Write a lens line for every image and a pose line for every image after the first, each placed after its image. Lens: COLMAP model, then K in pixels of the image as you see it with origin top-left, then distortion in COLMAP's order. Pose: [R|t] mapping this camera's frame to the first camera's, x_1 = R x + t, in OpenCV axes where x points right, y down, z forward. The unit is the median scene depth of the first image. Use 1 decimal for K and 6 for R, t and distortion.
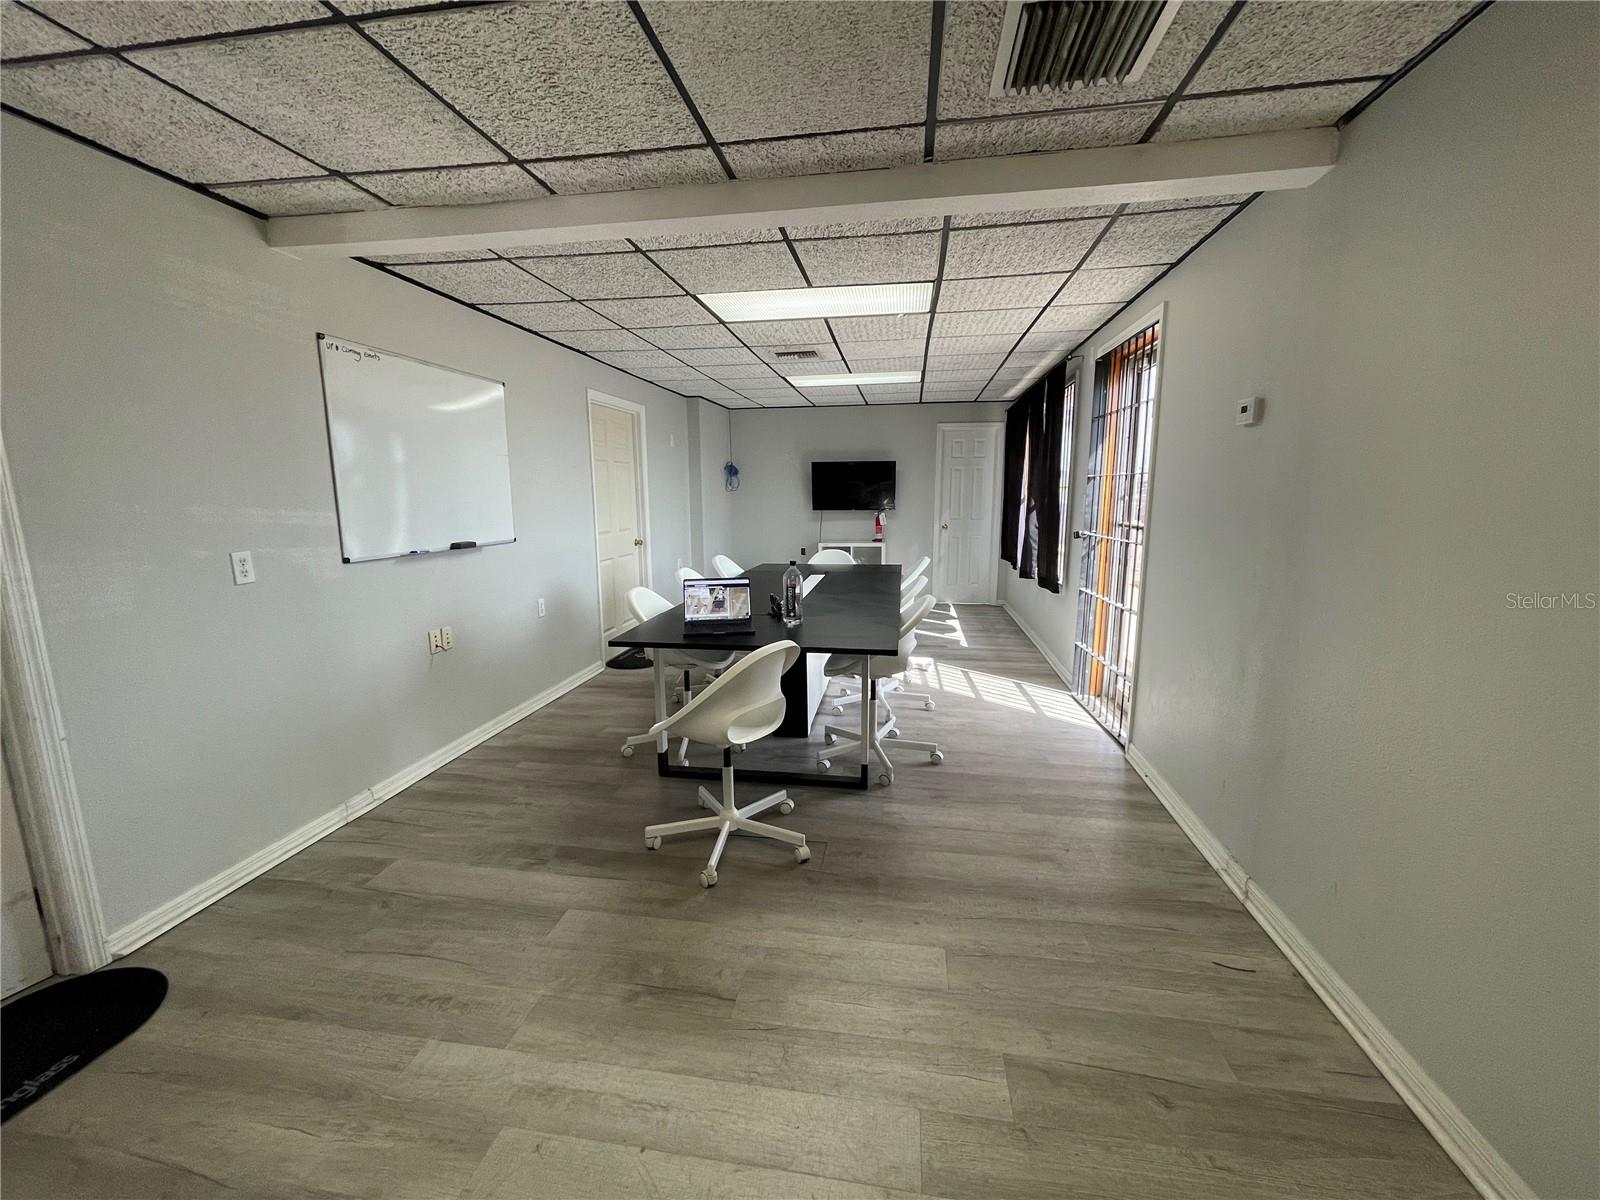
lens RADIAL K [[647.1, 0, 802.7], [0, 647.1, 601.5], [0, 0, 1]] dist [-0.002191, -0.000306]
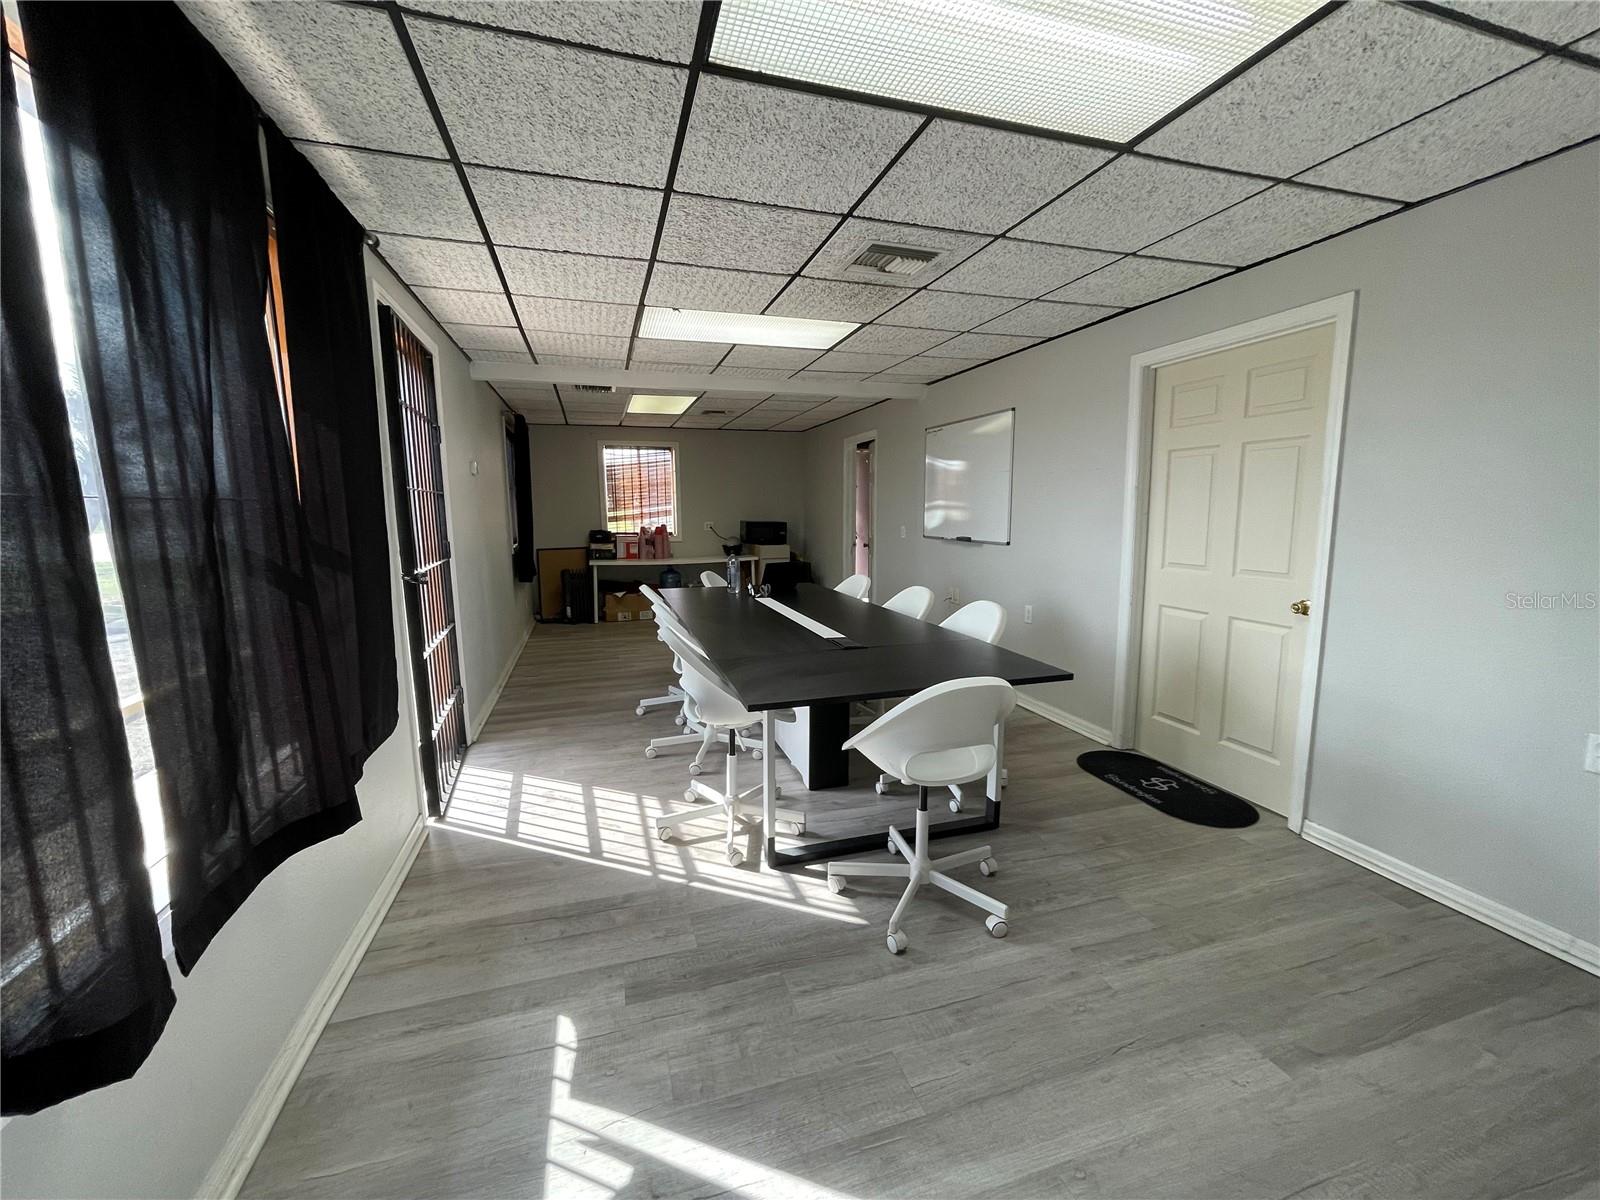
lens RADIAL K [[647.1, 0, 800.7], [0, 647.1, 597.5], [0, 0, 1]] dist [-0.002191, -0.000306]
pose [[-0.894519, 0.077022, -0.440344, 0.370288], [-0.062568, 0.953777, 0.293928, -0.295388], [0.442629, 0.290476, -0.848353, 1.702355]]
